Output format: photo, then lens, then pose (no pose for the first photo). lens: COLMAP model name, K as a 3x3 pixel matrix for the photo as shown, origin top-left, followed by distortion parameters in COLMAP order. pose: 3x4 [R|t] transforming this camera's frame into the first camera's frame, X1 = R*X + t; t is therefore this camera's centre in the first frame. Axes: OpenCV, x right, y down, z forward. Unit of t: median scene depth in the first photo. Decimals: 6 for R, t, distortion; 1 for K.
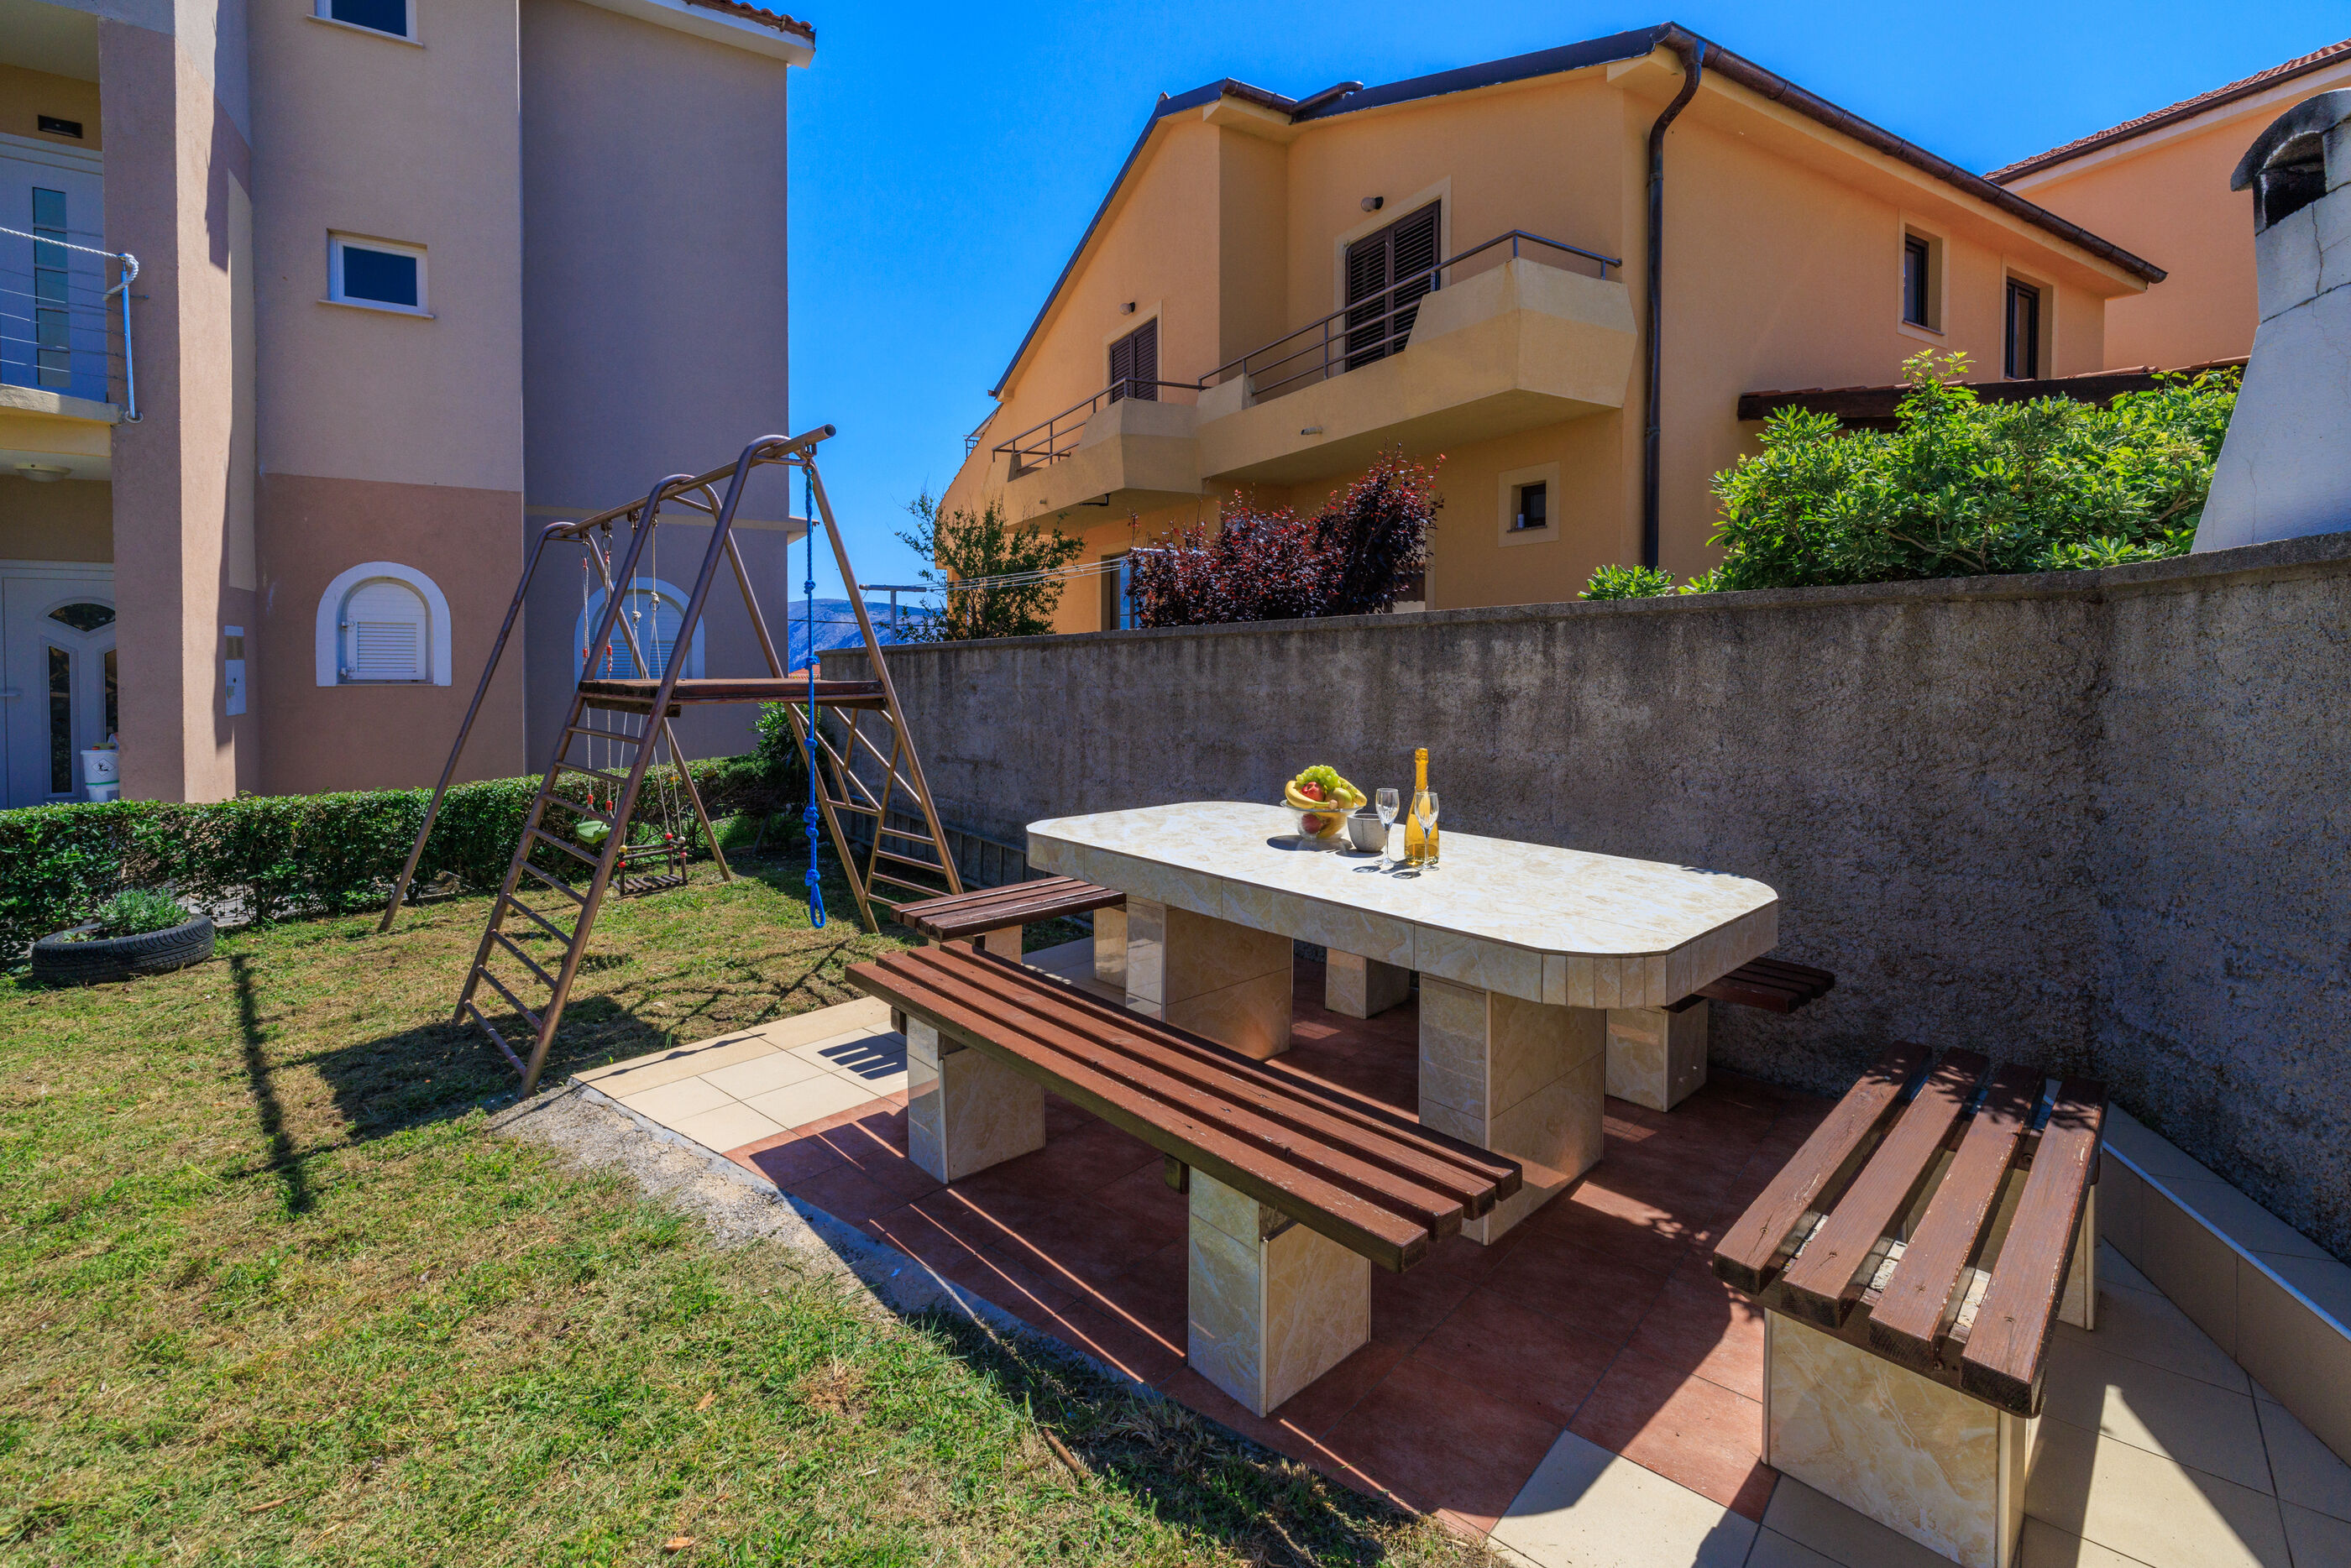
lens RADIAL K [[1010.4, 0, 1183.6], [0, 1010.4, 680.5], [0, 0, 1]] dist [0.000485, 0.000180]
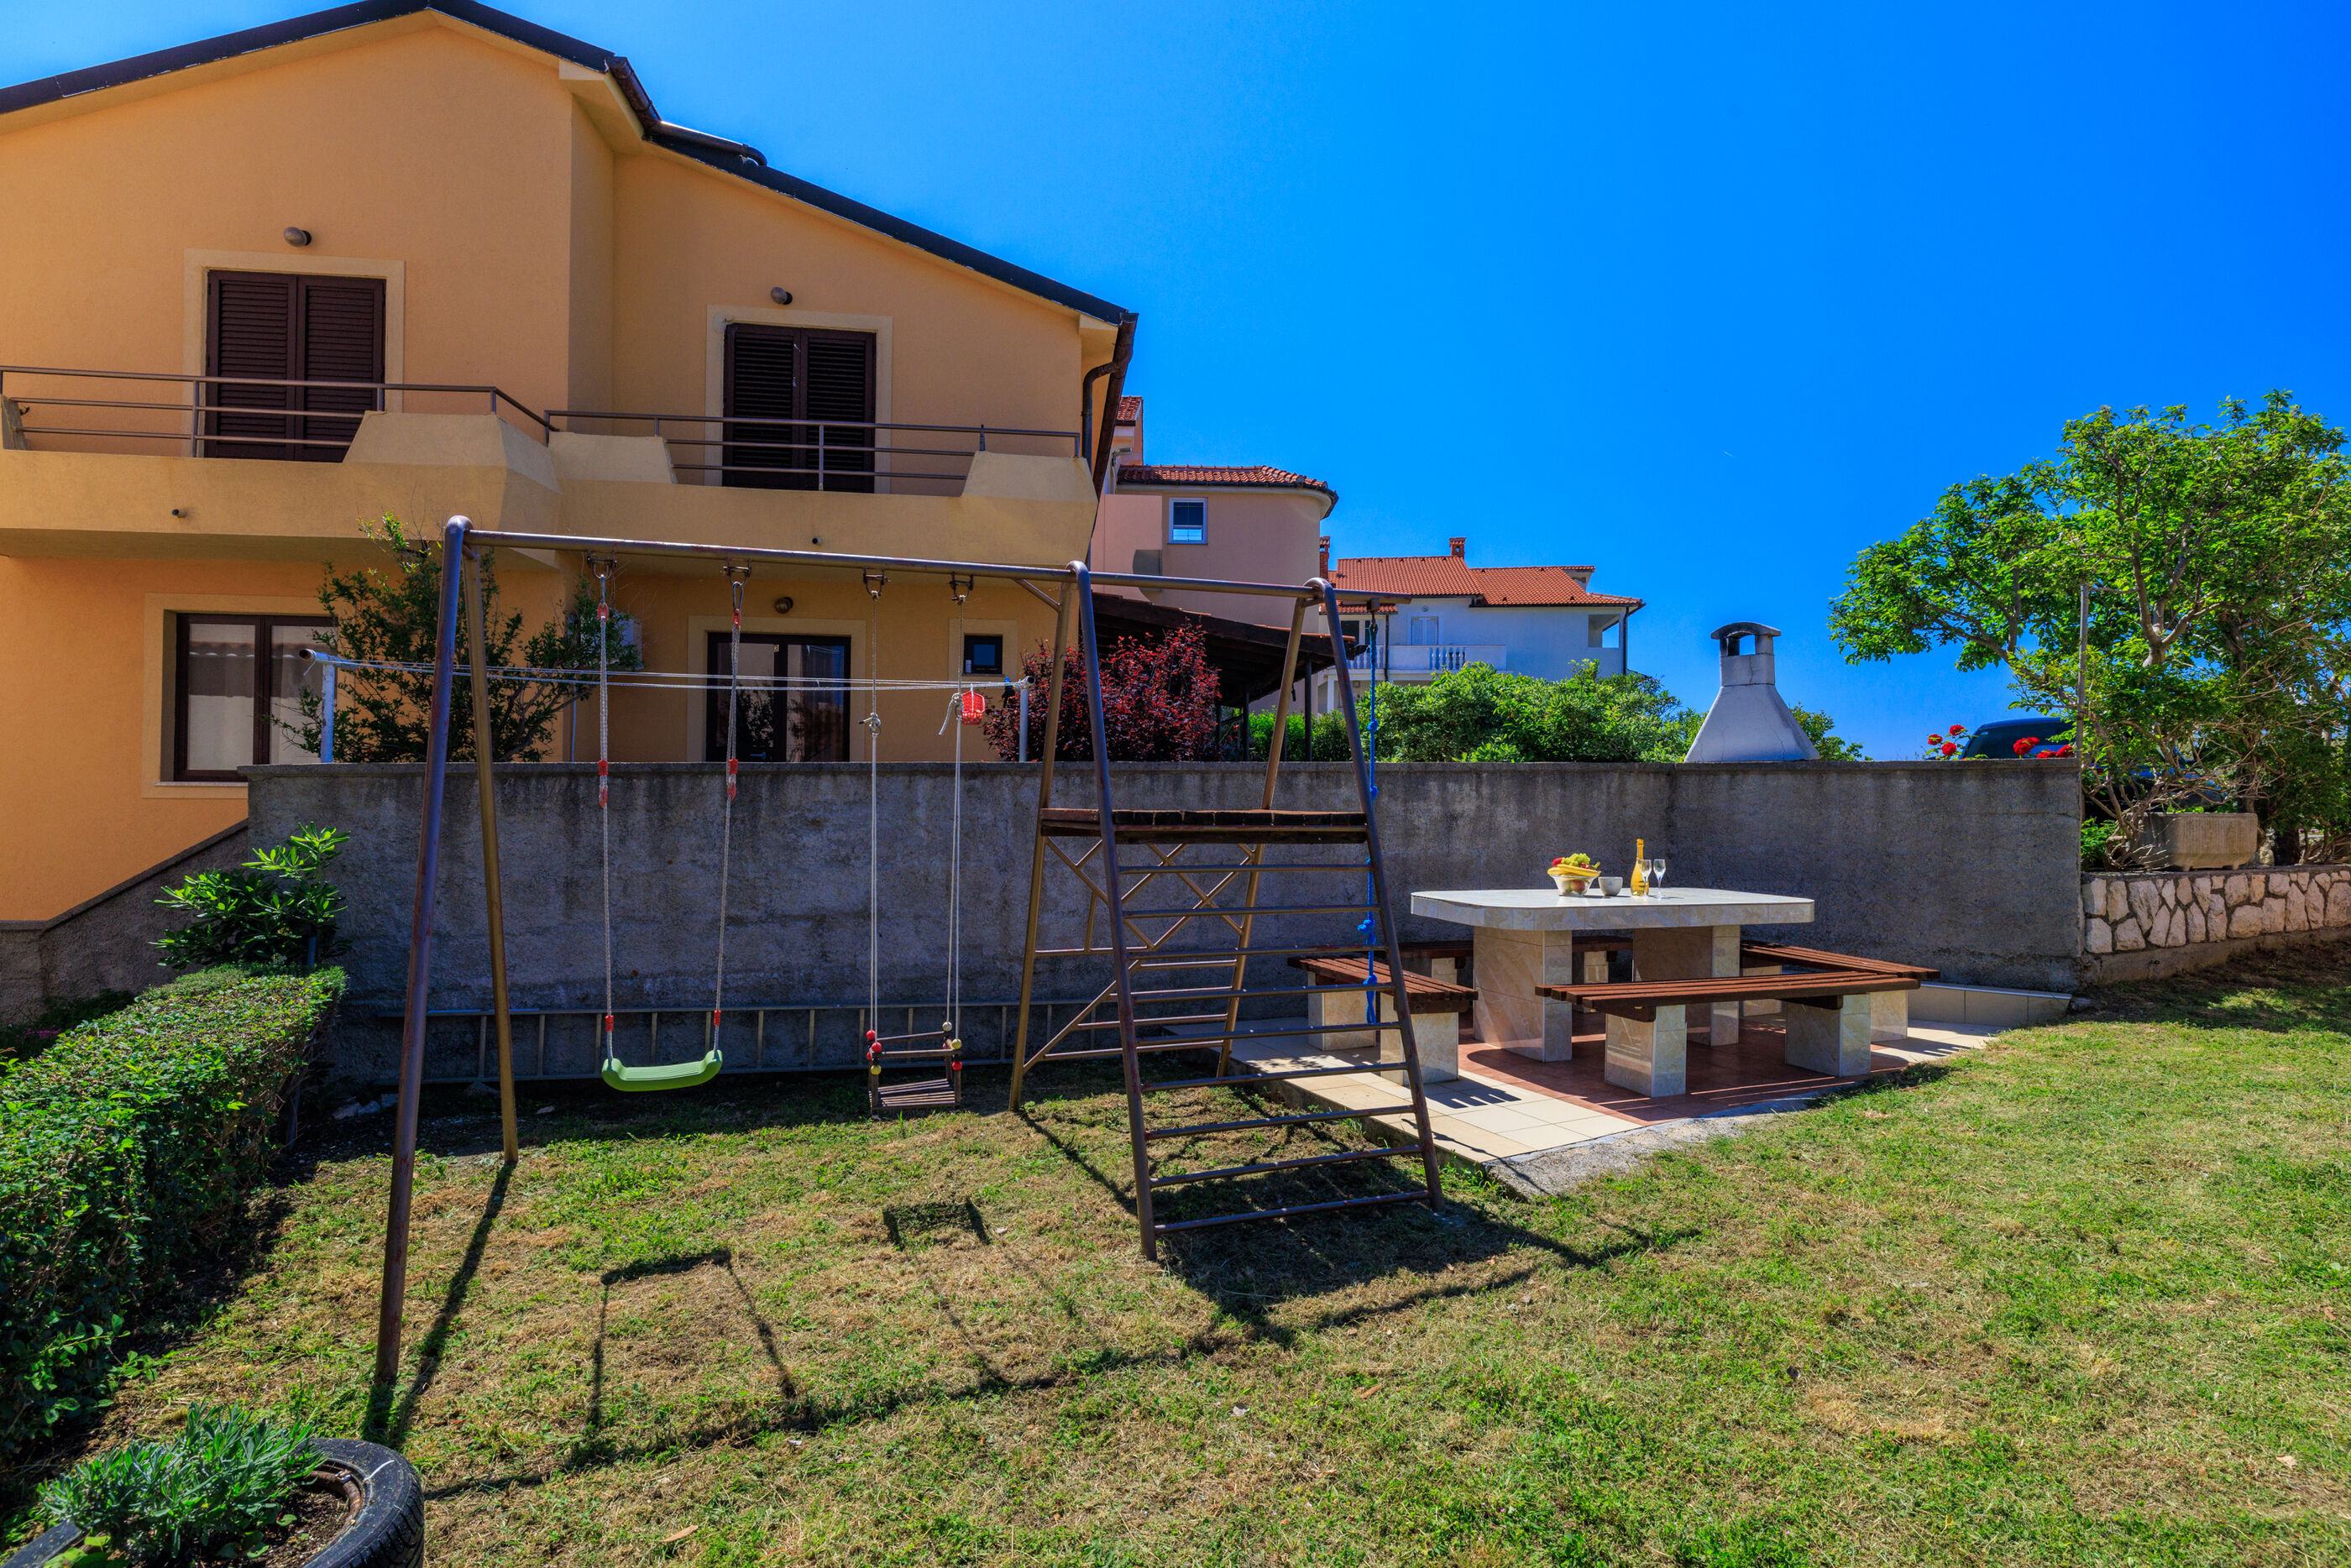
lens RADIAL K [[1138.1, 0, 1178.7], [0, 1138.1, 794.1], [0, 0, 1]] dist [-0.003062, -0.000144]
pose [[0.399498, 0.009022, 0.916690, -1.570402], [0.010309, 0.999844, -0.014333, 0.000816], [-0.916676, 0.015176, 0.399342, 0.664781]]
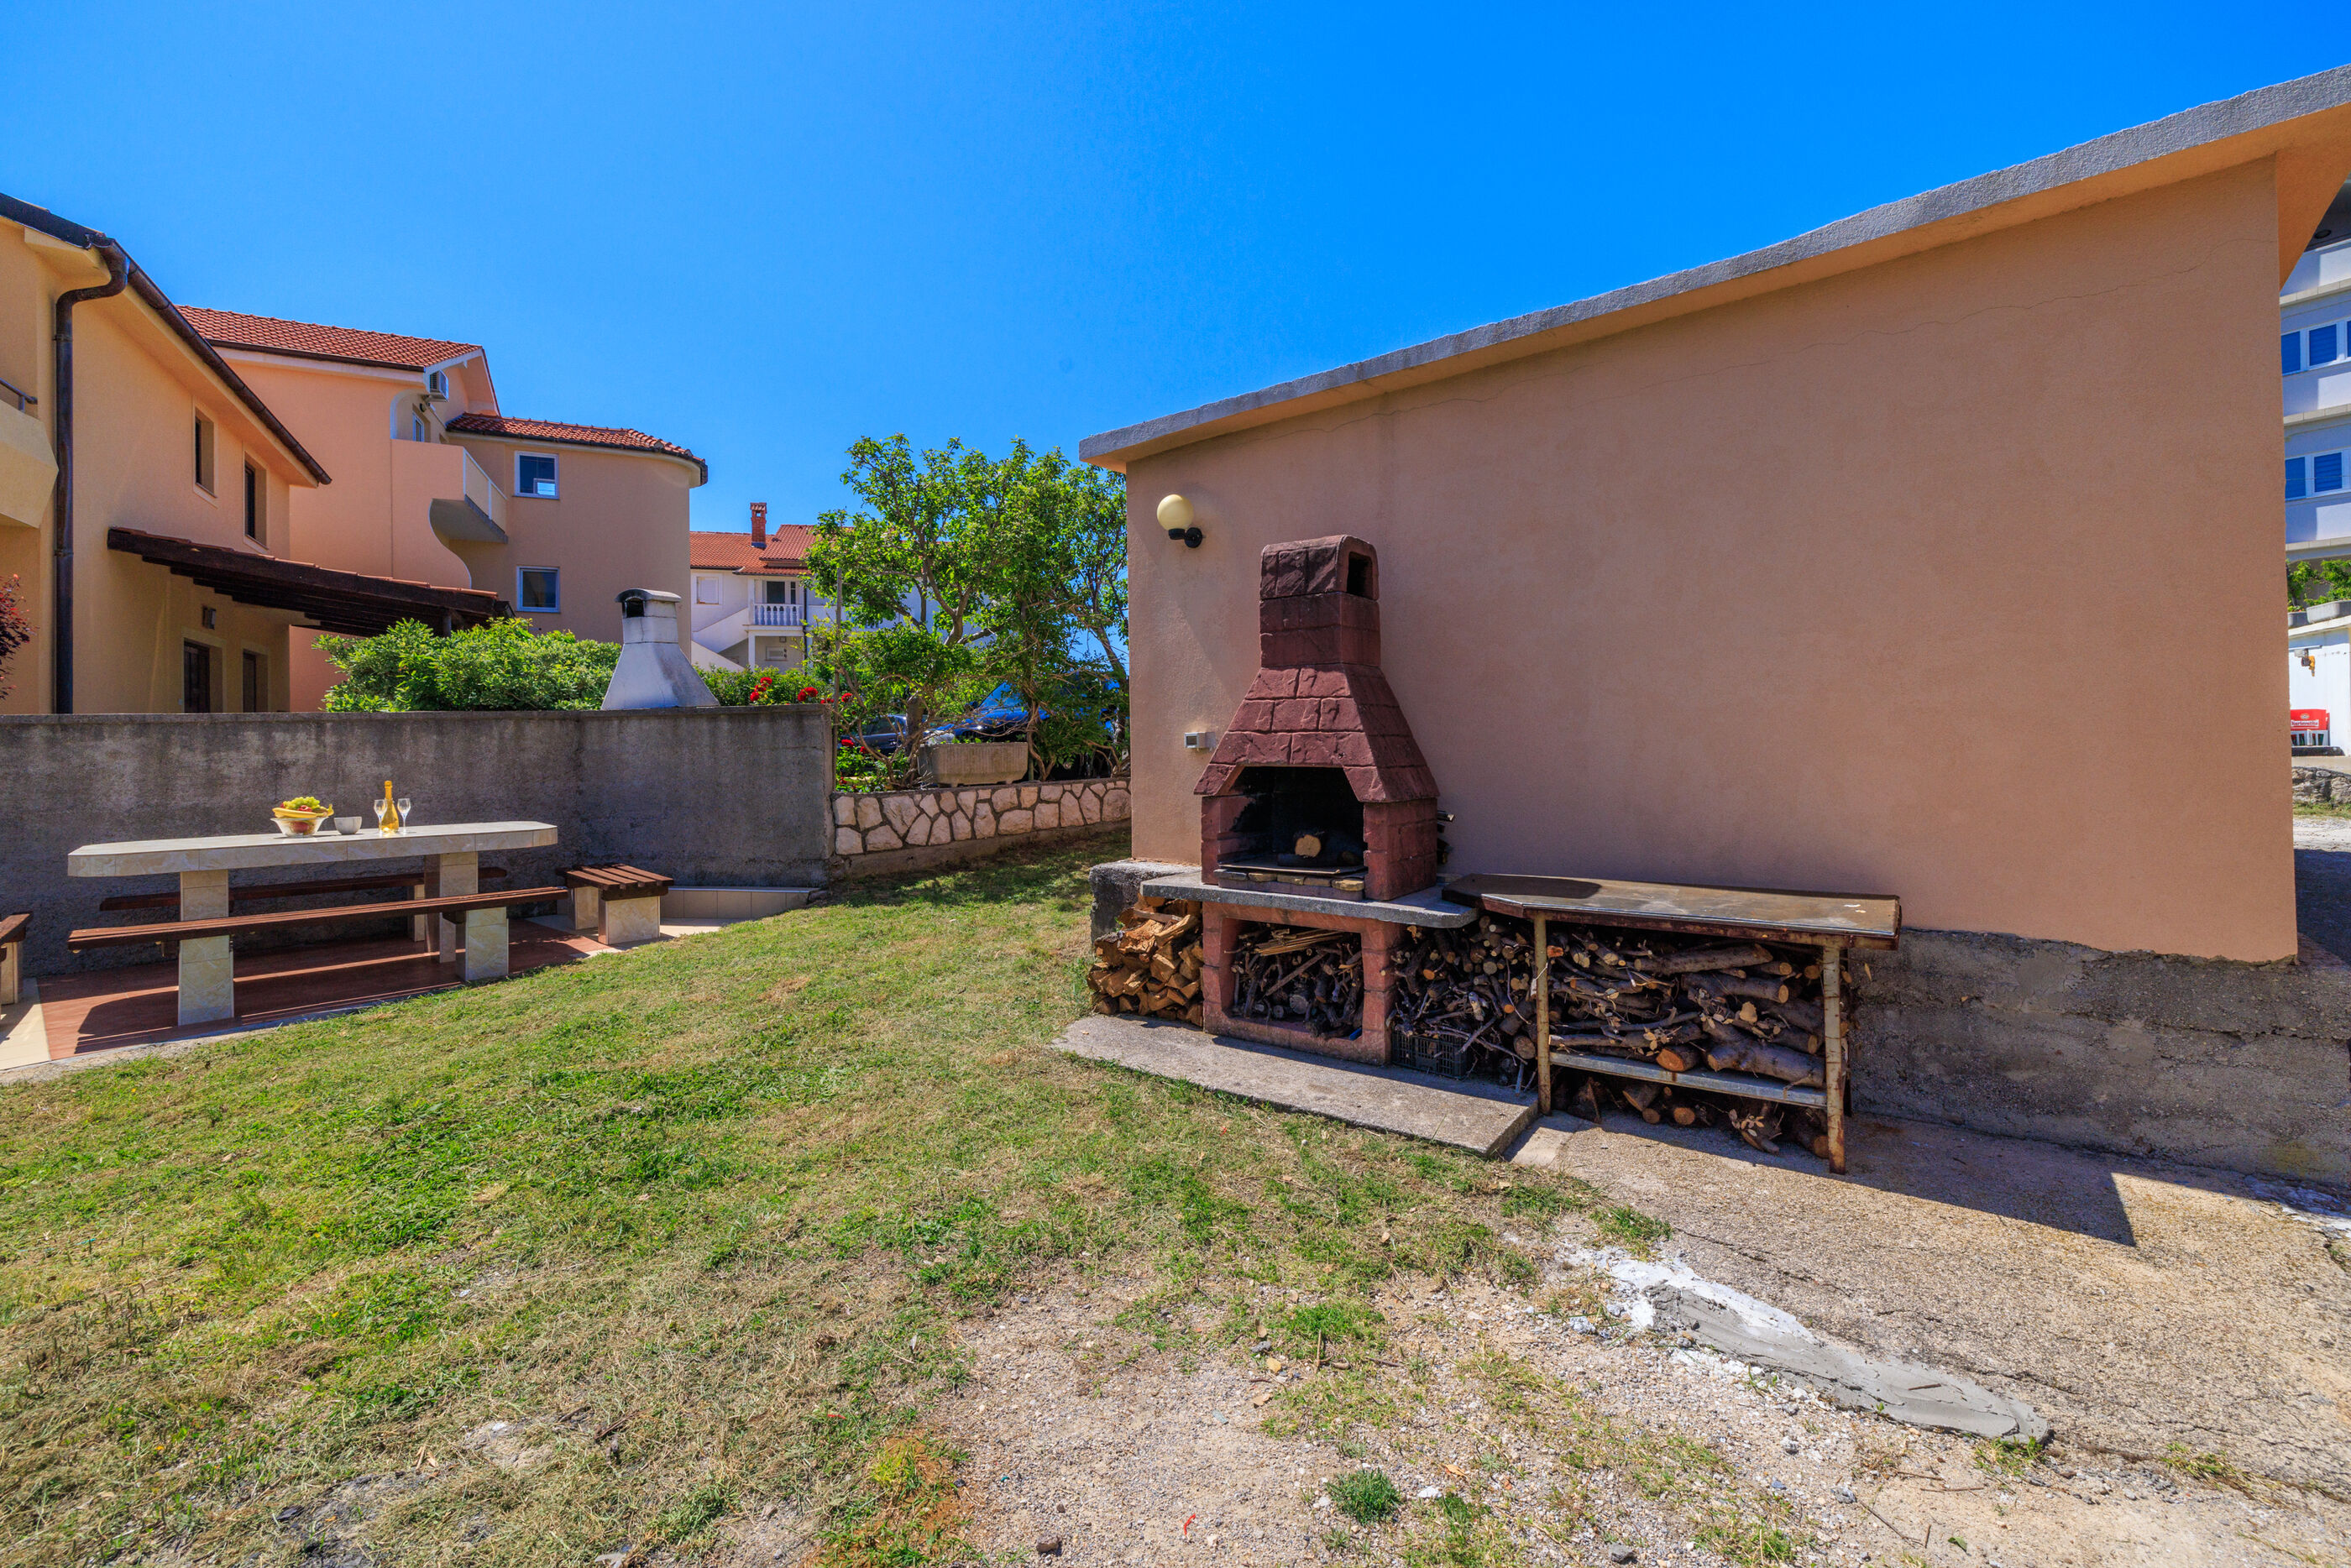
lens RADIAL K [[993.5, 0, 1186.0], [0, 993.5, 733.5], [0, 0, 1]] dist [0.001600, 0.000409]
pose [[-0.018104, 0.008659, 0.999799, -1.398792], [0.038292, 0.999235, -0.007961, 0.034458], [-0.999103, 0.038140, -0.018422, -0.502870]]
